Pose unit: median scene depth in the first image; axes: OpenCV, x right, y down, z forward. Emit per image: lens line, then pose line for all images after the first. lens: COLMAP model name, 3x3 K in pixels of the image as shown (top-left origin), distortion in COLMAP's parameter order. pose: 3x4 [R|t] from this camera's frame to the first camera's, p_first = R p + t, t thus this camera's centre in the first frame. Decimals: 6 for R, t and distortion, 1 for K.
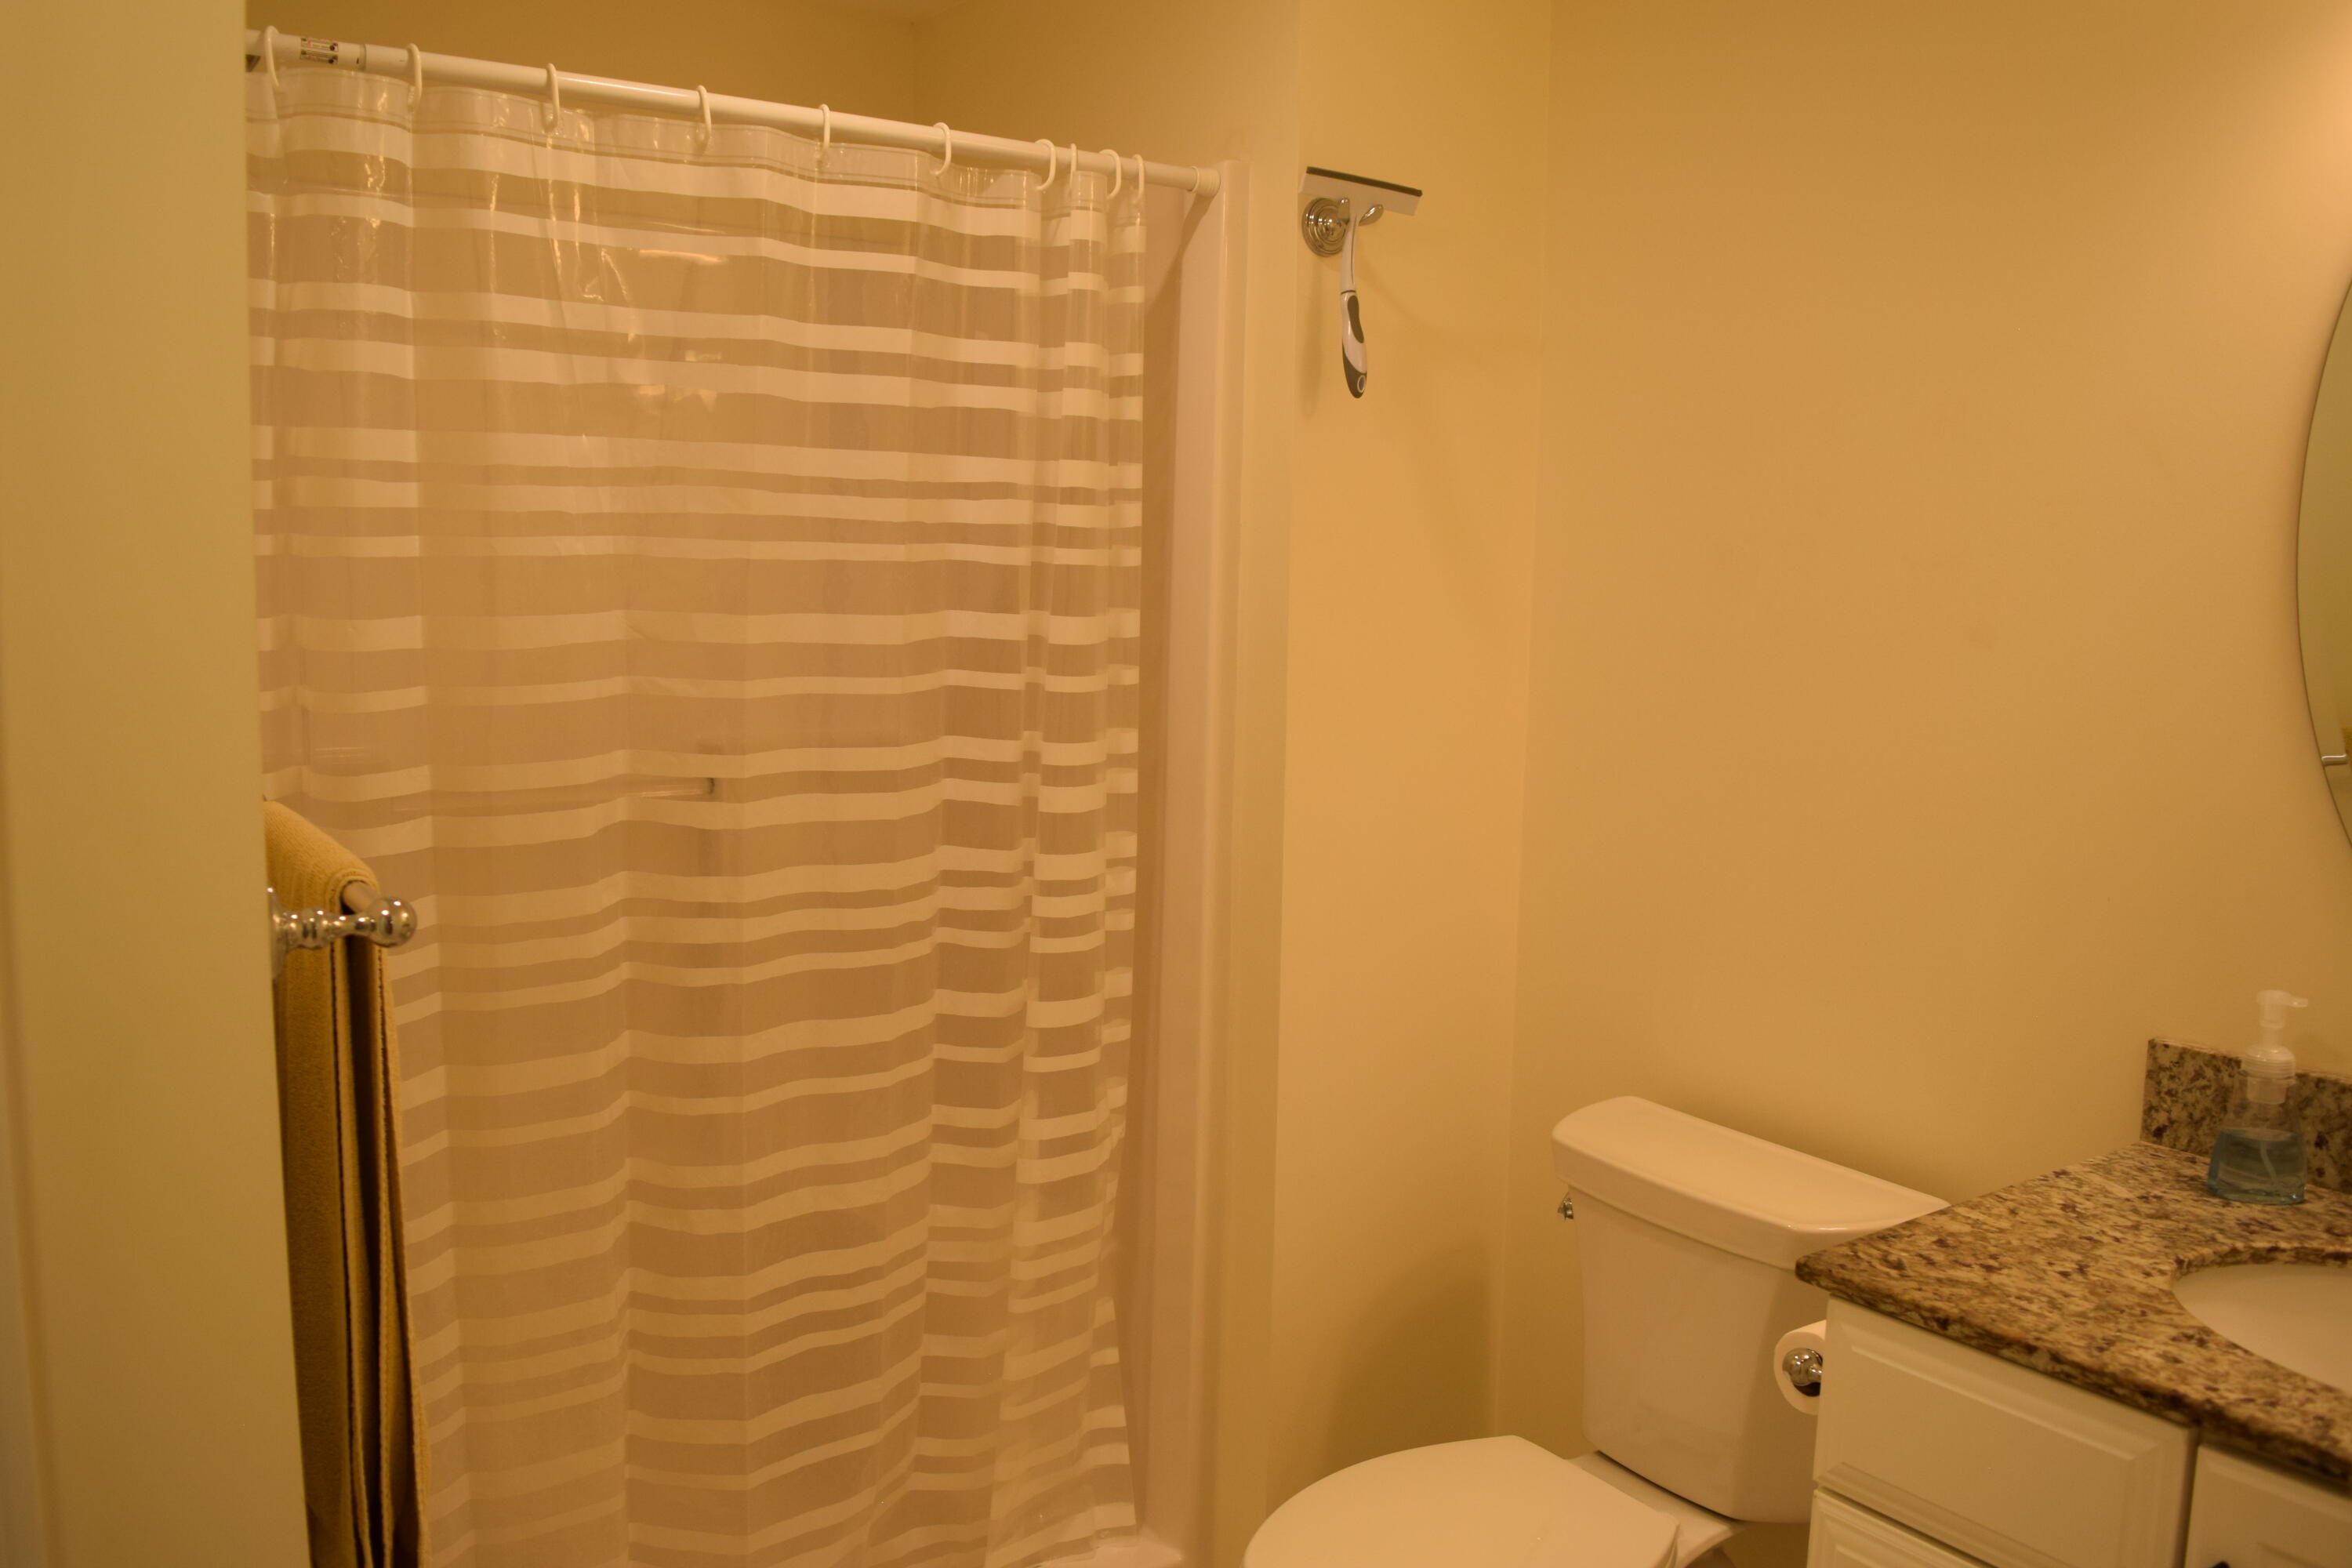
lens RADIAL K [[1847.4, 0, 1173.3], [0, 1847.4, 783.4], [0, 0, 1]] dist [-0.092226, 0.016407]
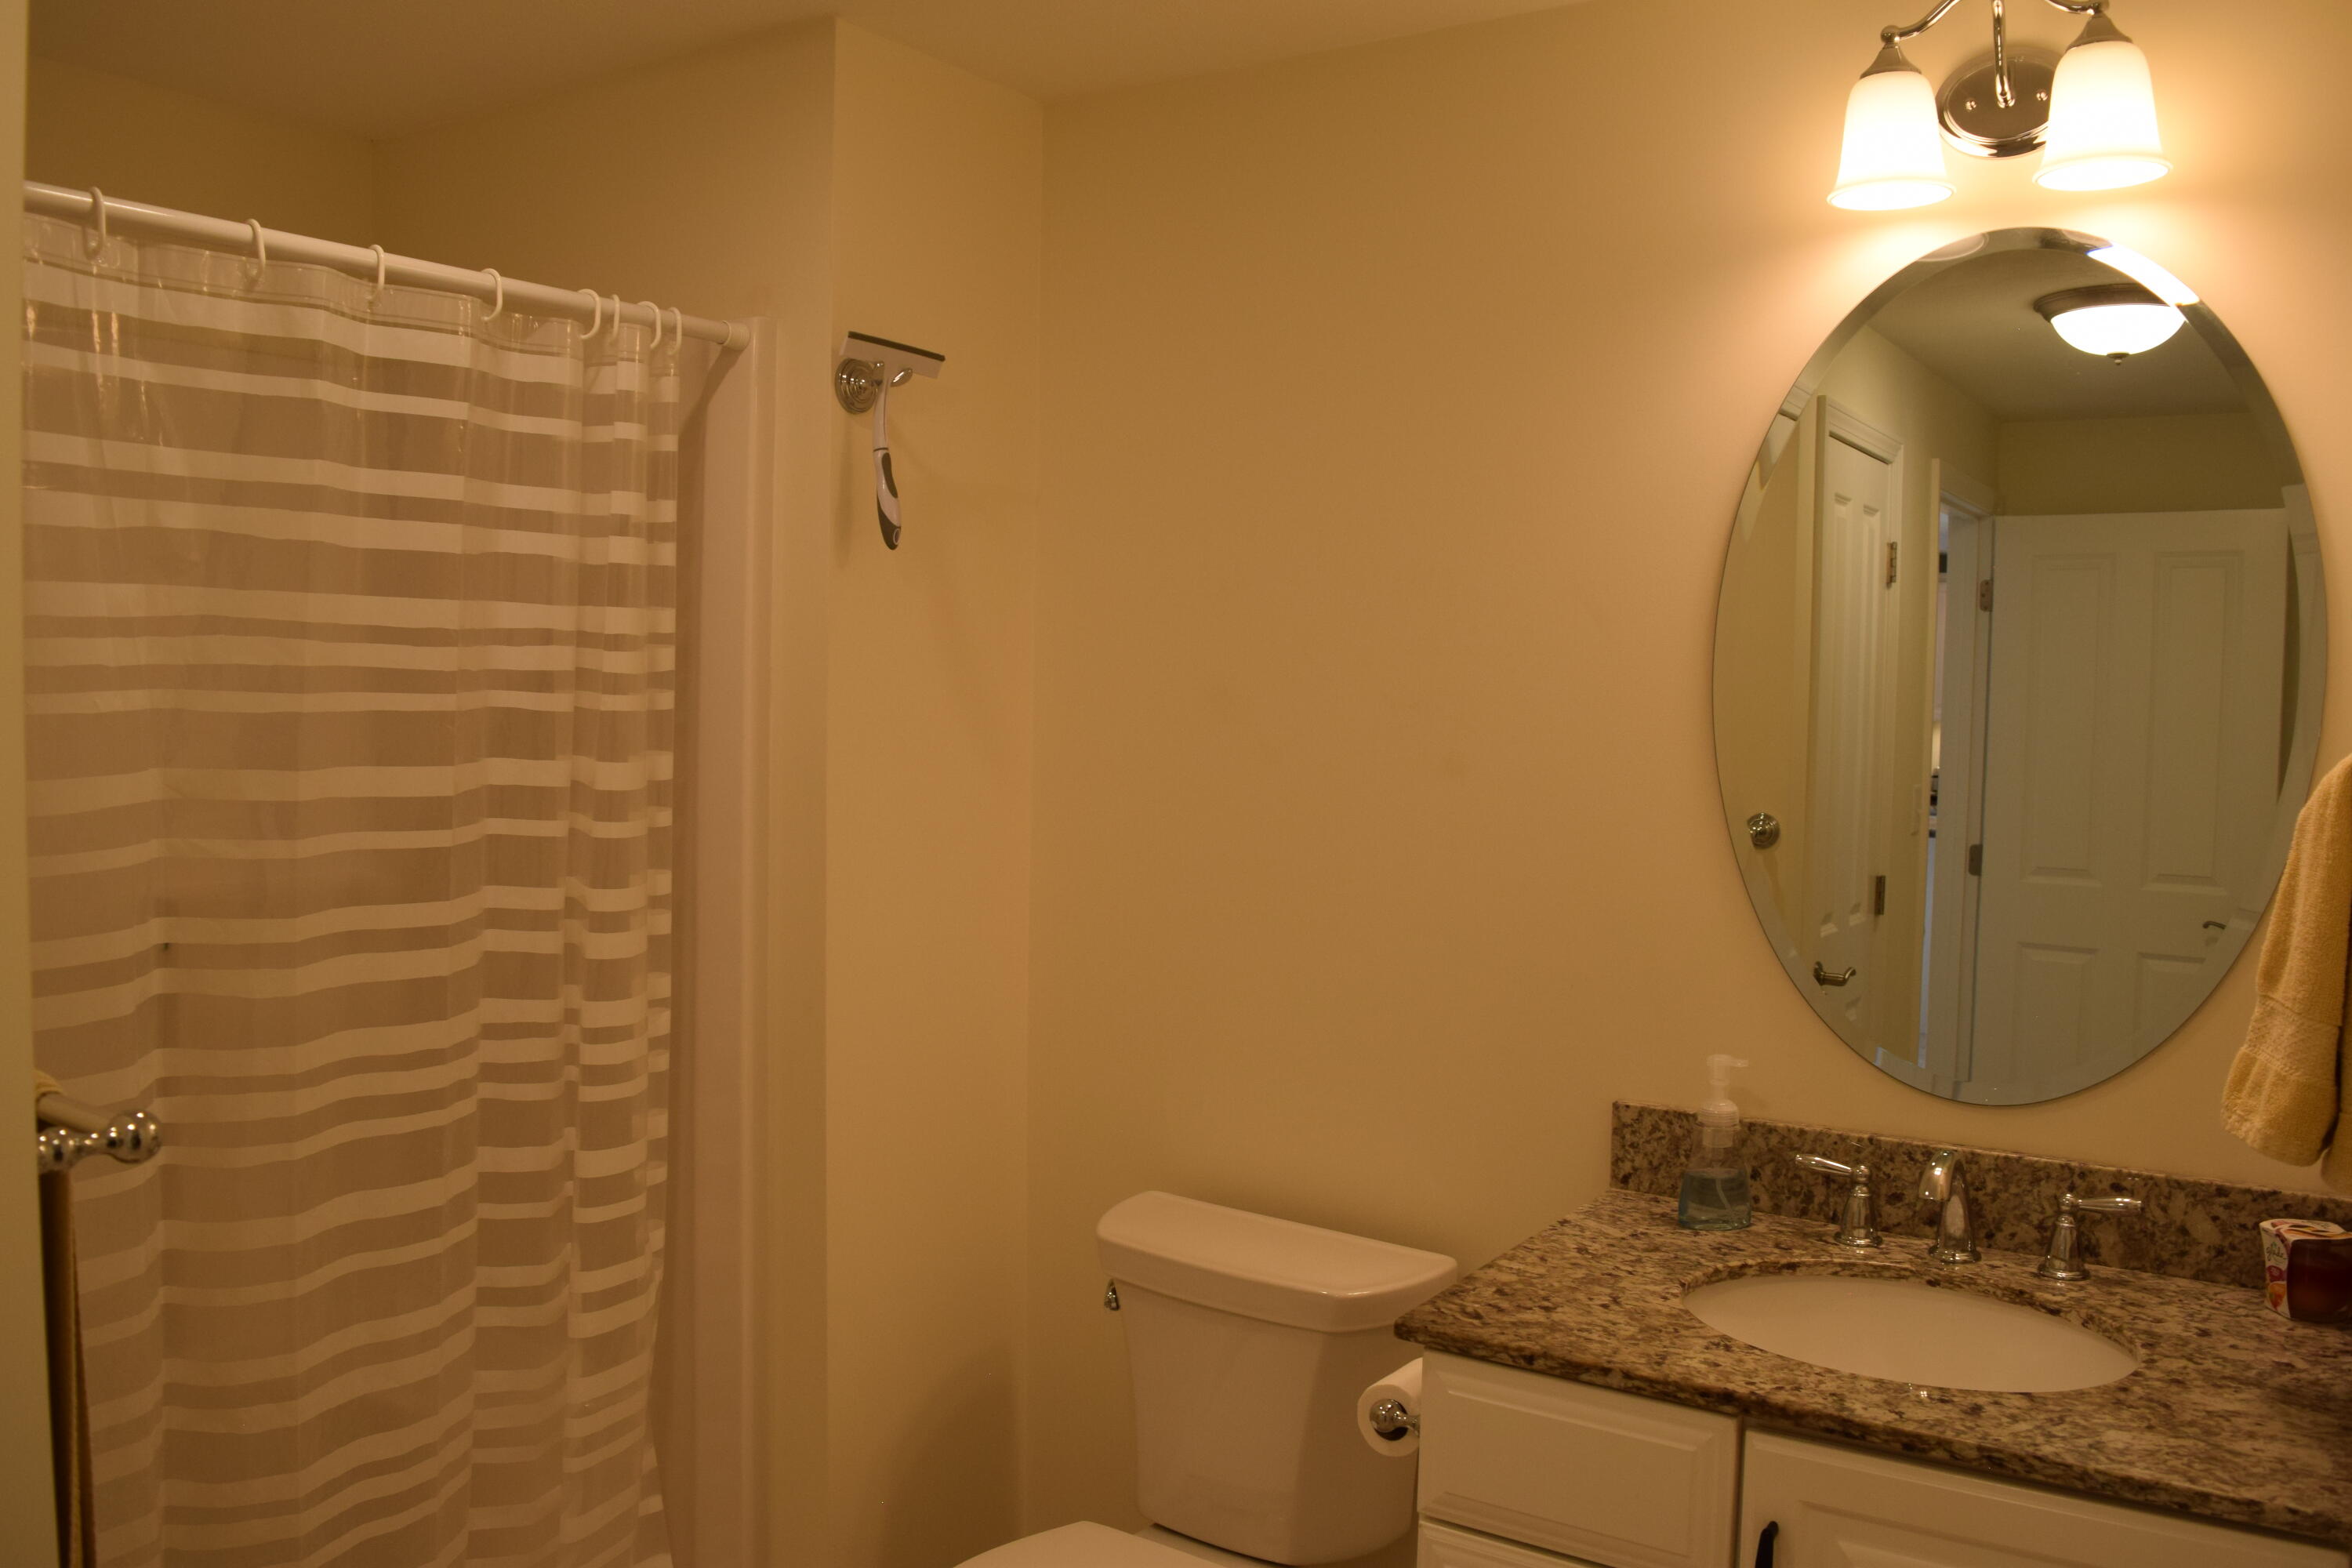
lens RADIAL K [[1847.4, 0, 1178.3], [0, 1847.4, 787.9], [0, 0, 1]] dist [-0.092226, 0.016407]
pose [[0.930820, -0.023676, 0.364711, -0.145419], [0.042242, 0.998181, -0.043012, -0.022592], [-0.363029, 0.055442, 0.930127, -0.035351]]
